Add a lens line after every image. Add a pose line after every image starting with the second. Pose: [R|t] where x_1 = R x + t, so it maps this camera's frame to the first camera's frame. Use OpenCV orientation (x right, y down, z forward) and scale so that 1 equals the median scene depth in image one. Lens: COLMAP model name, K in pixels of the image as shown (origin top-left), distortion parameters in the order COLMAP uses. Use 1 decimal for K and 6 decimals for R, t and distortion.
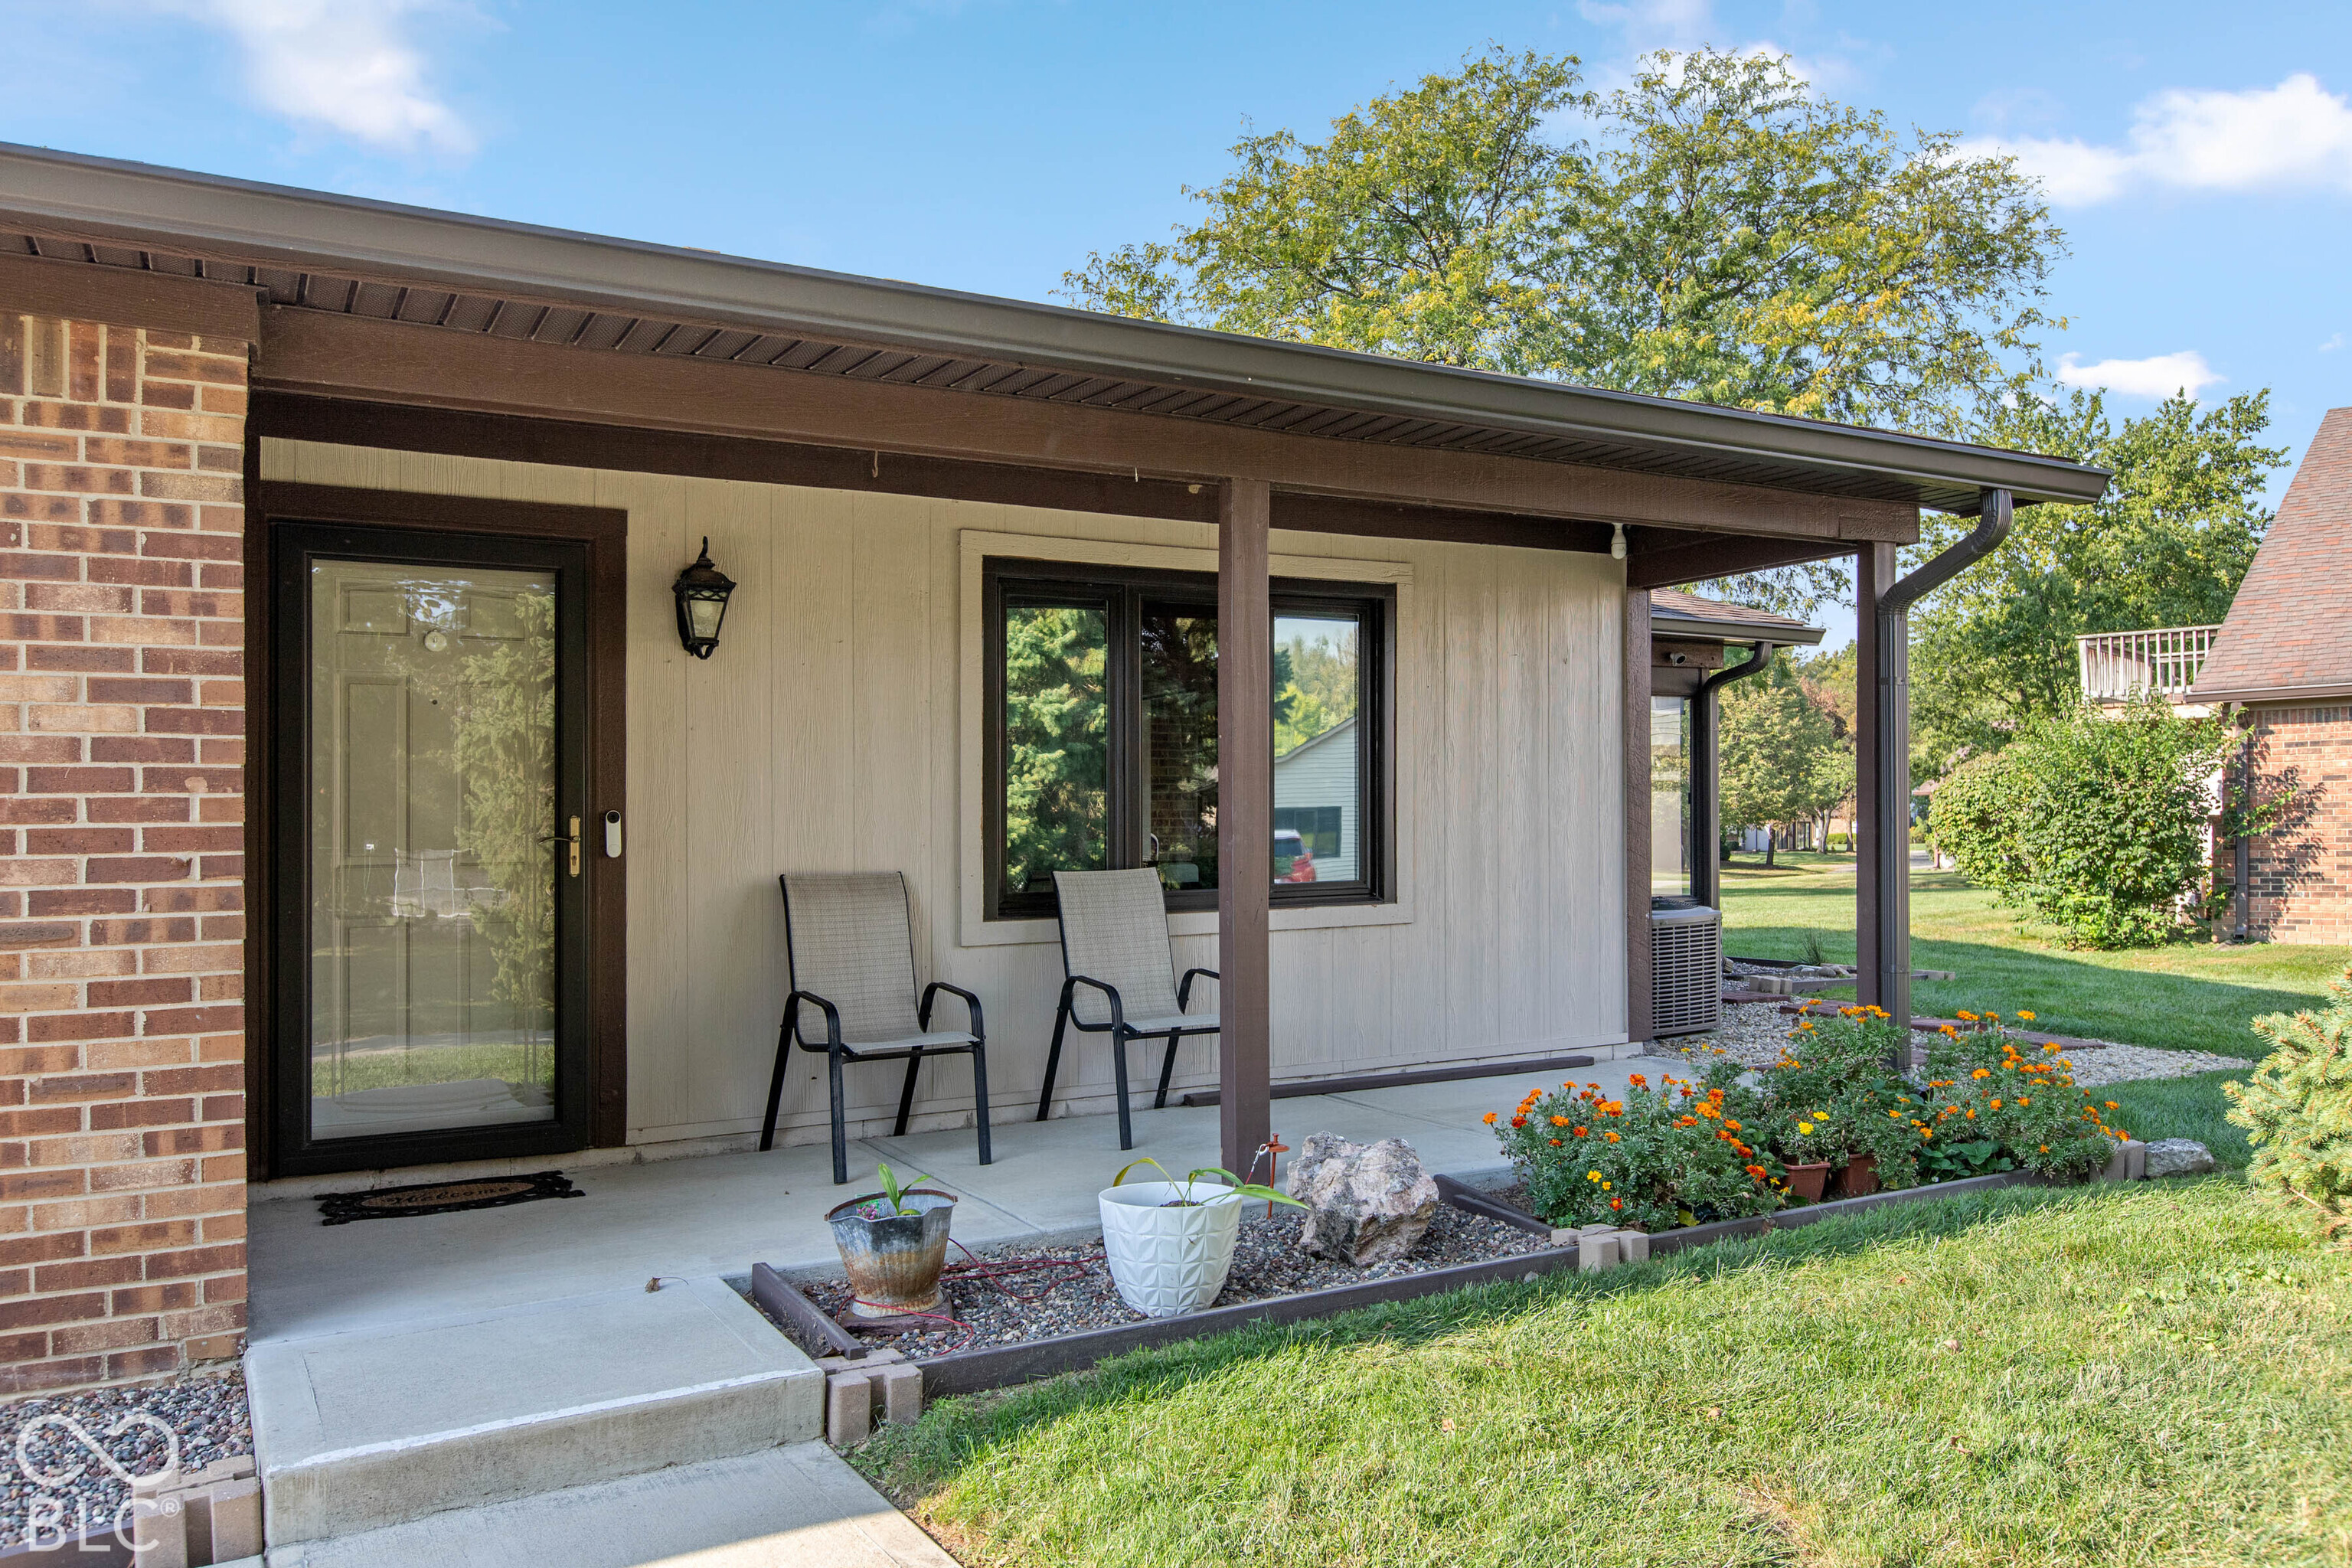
lens RADIAL K [[1757.1, 0, 1177.6], [0, 1757.1, 777.1], [0, 0, 1]] dist [-0.005574, -0.000911]
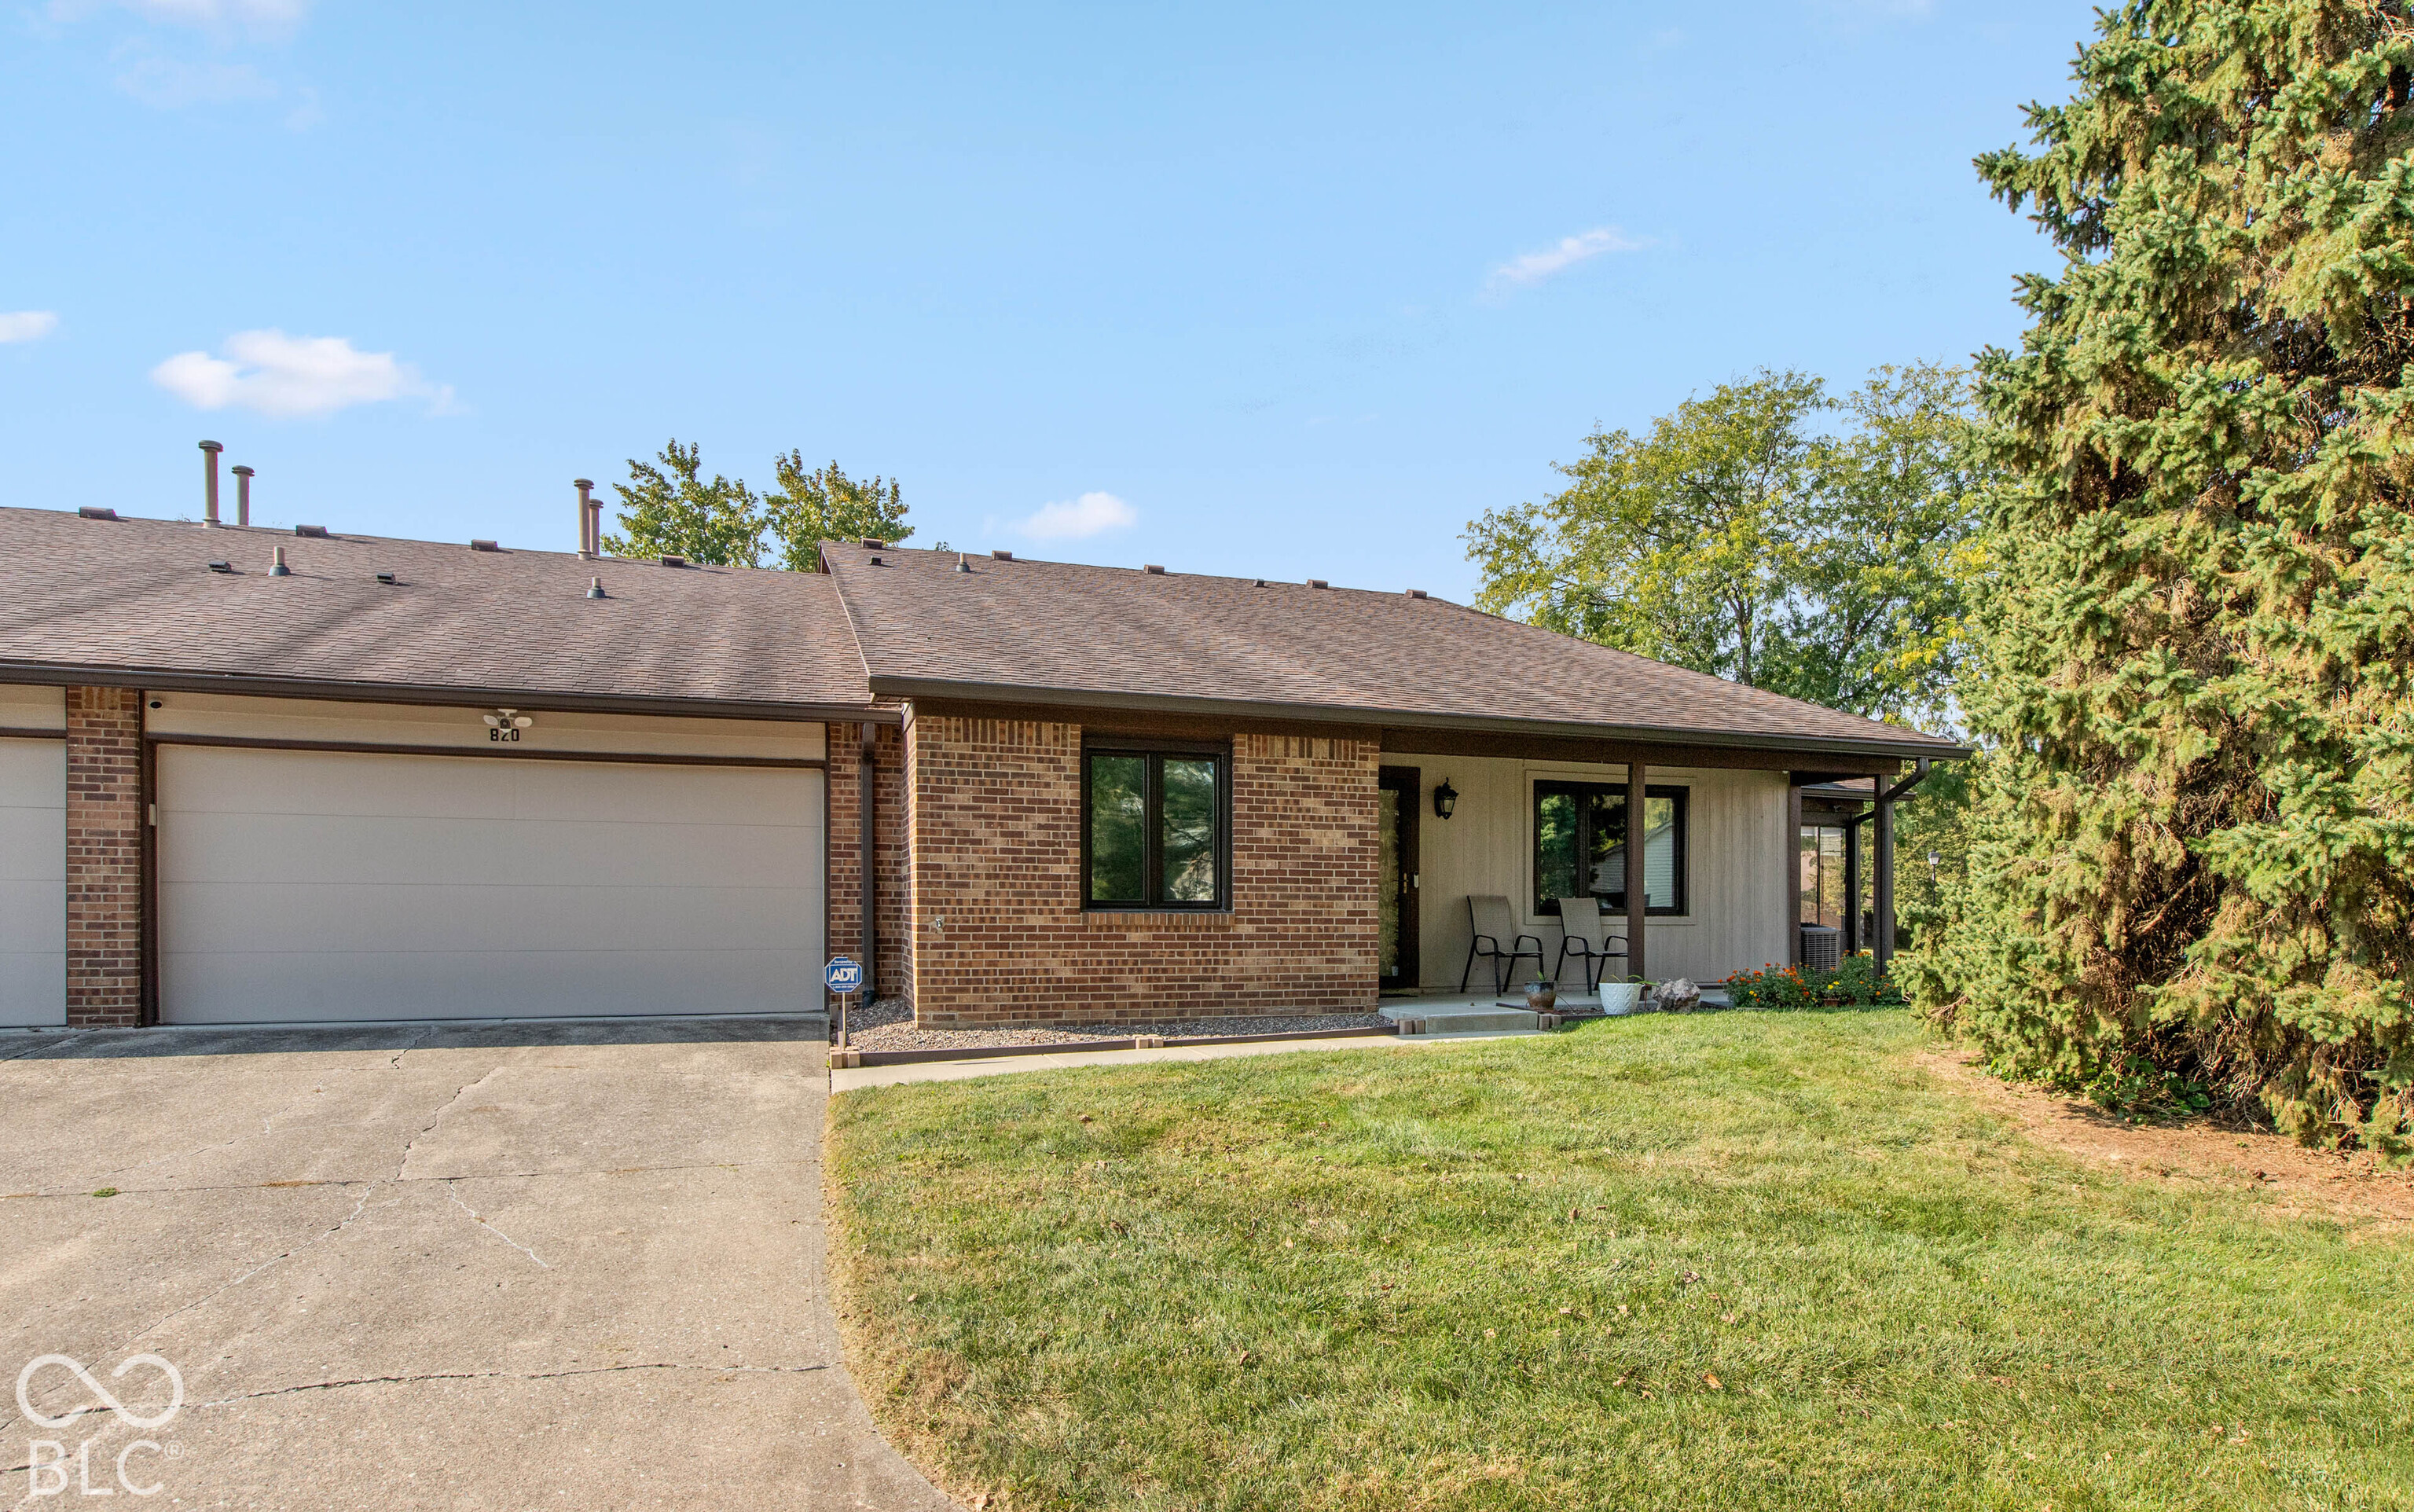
lens RADIAL K [[2472.2, 0, 1206.1], [0, 2472.2, 766.1], [0, 0, 1]] dist [0.016452, 0.004628]
pose [[0.997100, 0.013190, -0.074948, -0.316530], [-0.016459, 0.998932, -0.043172, 0.024003], [0.074299, 0.044281, 0.996252, -2.713255]]
